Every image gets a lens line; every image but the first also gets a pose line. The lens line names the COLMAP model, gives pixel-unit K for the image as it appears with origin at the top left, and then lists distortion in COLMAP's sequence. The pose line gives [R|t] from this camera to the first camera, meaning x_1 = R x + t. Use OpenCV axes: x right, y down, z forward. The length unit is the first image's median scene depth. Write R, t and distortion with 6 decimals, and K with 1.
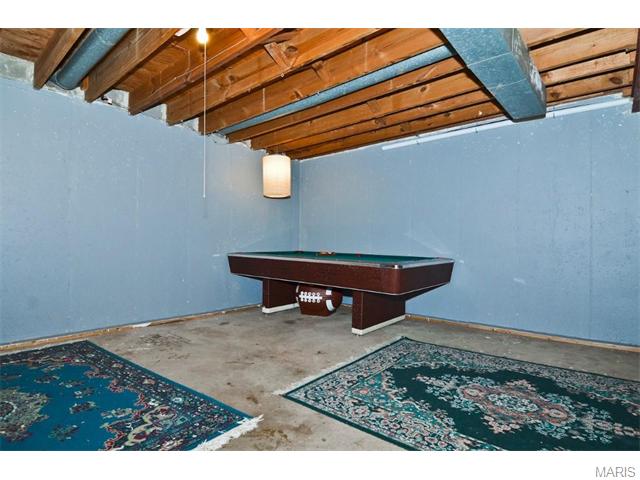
lens RADIAL K [[343.1, 0, 322.4], [0, 343.1, 238.5], [0, 0, 1]] dist [0.007306, -0.004035]
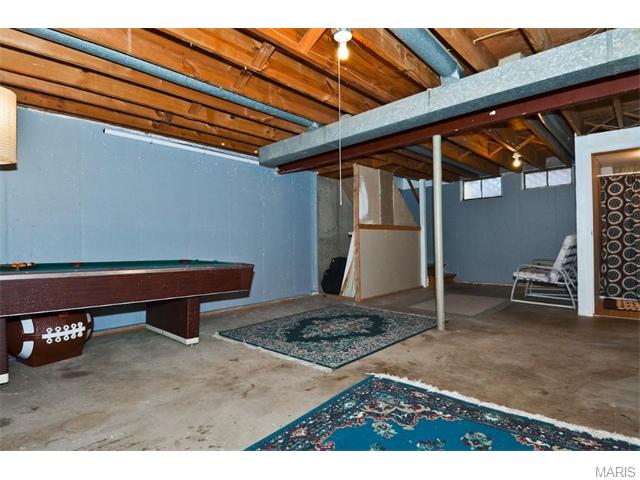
lens RADIAL K [[343.1, 0, 322.5], [0, 343.1, 241.2], [0, 0, 1]] dist [0.007306, -0.004035]
pose [[0.038069, 0.003973, 0.999267, -1.277873], [0.003575, 0.999985, -0.004112, 0.004436], [-0.999269, 0.003729, 0.038054, 0.943023]]
